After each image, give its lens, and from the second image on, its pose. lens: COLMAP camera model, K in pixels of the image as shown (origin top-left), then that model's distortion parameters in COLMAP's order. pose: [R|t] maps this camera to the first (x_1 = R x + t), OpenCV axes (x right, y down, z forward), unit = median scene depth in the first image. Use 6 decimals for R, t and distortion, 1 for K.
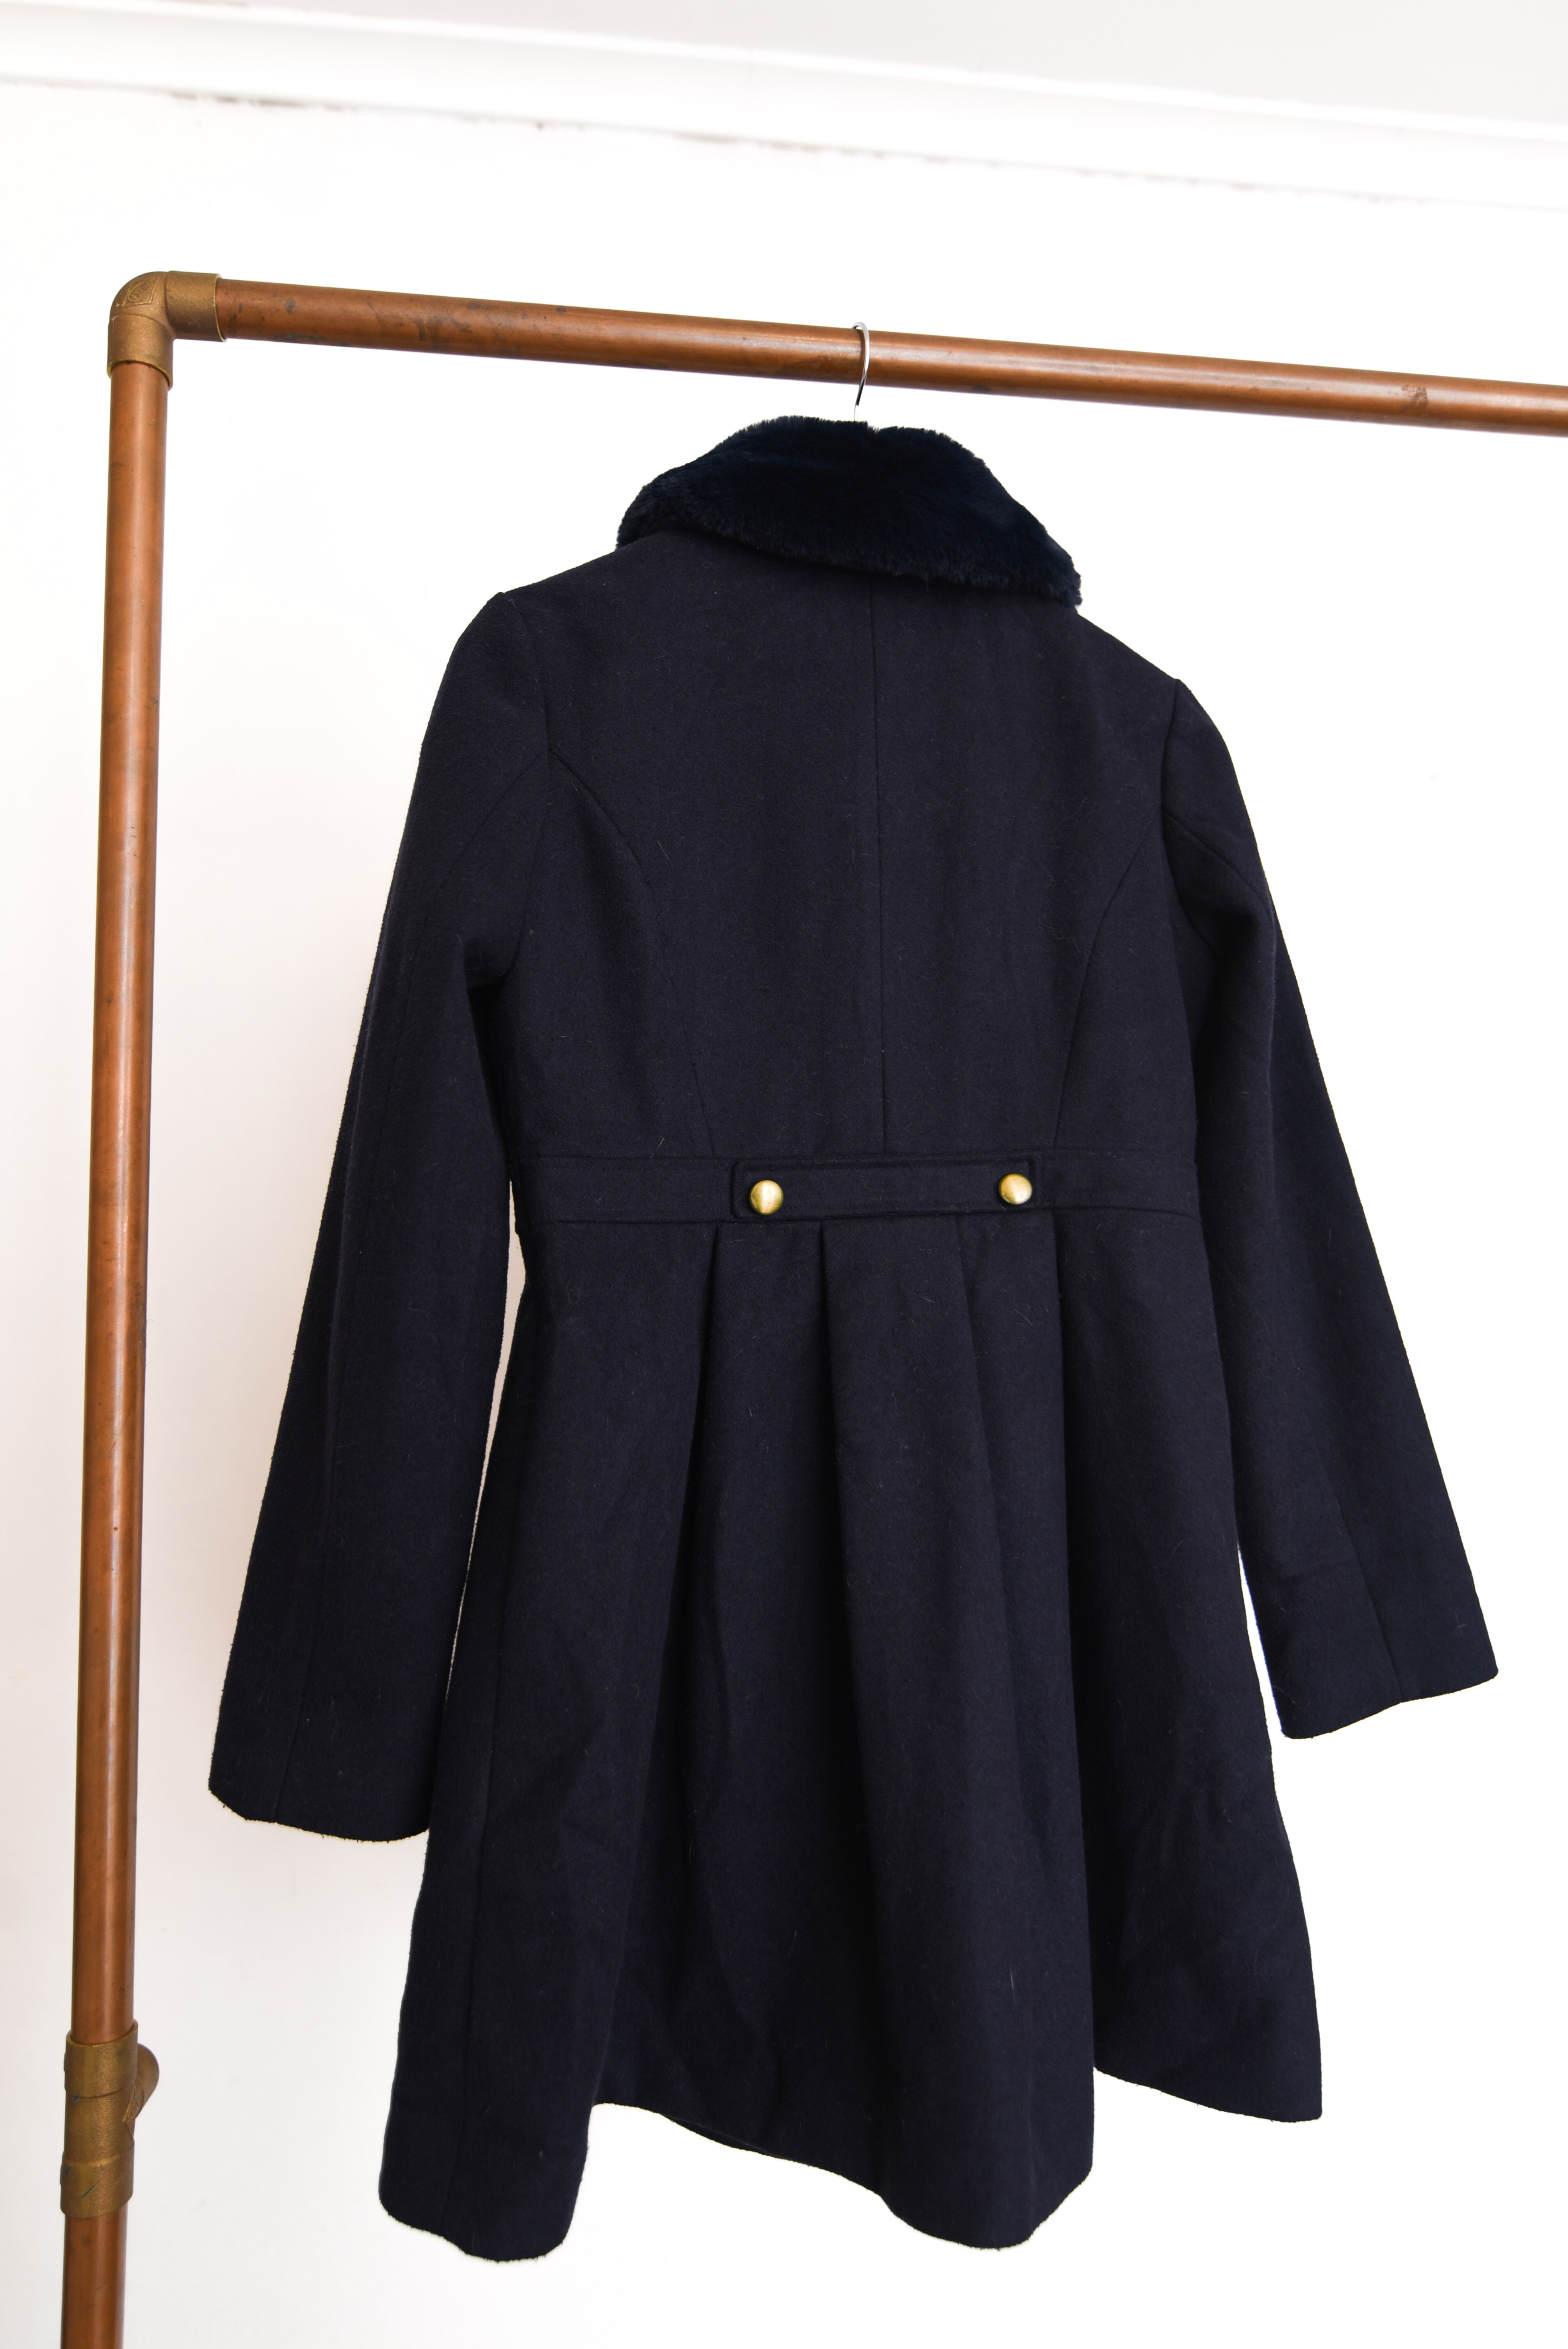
lens RADIAL K [[1616.2, 0, 803.8], [0, 1616.2, 1177.1], [0, 0, 1]] dist [-0.041754, 0.016860]
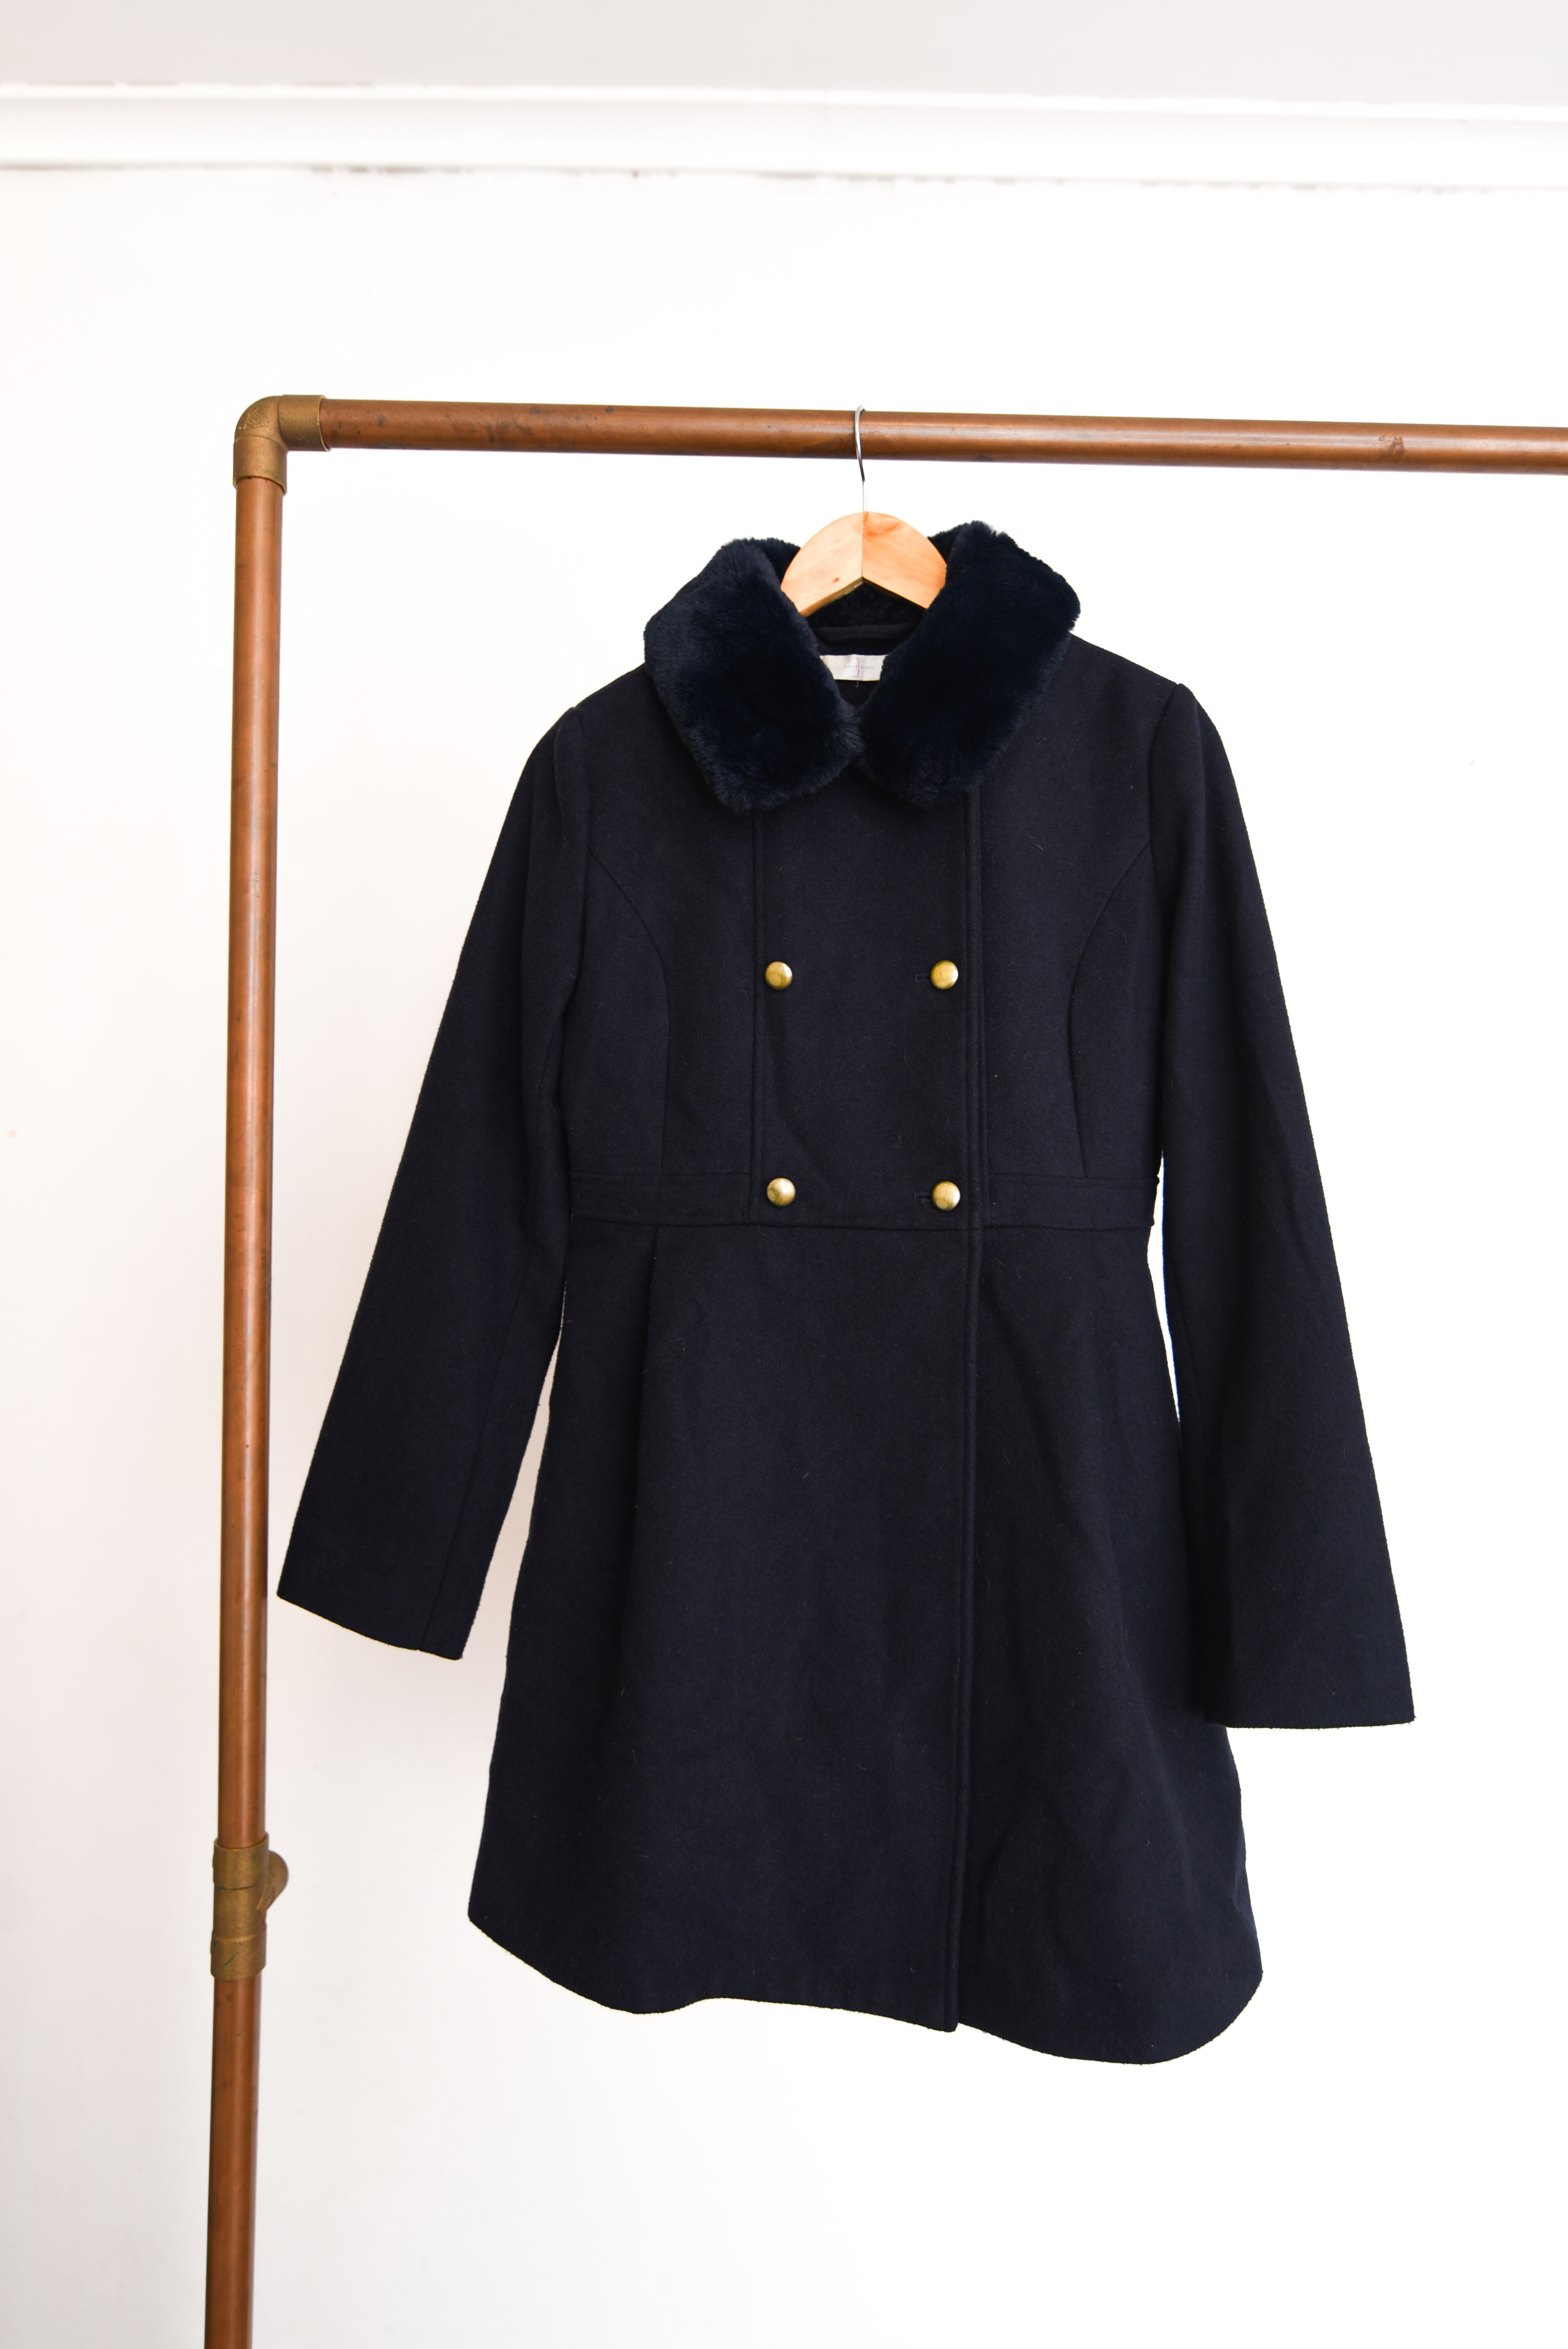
lens RADIAL K [[1542.4, 0, 773.4], [0, 1542.4, 1182.0], [0, 0, 1]] dist [-0.035250, 0.011232]
pose [[0.992953, 0.013851, -0.117694, 0.107062], [-0.006931, 0.998233, 0.059010, -0.055297], [0.118303, -0.057778, 0.991295, -0.116190]]
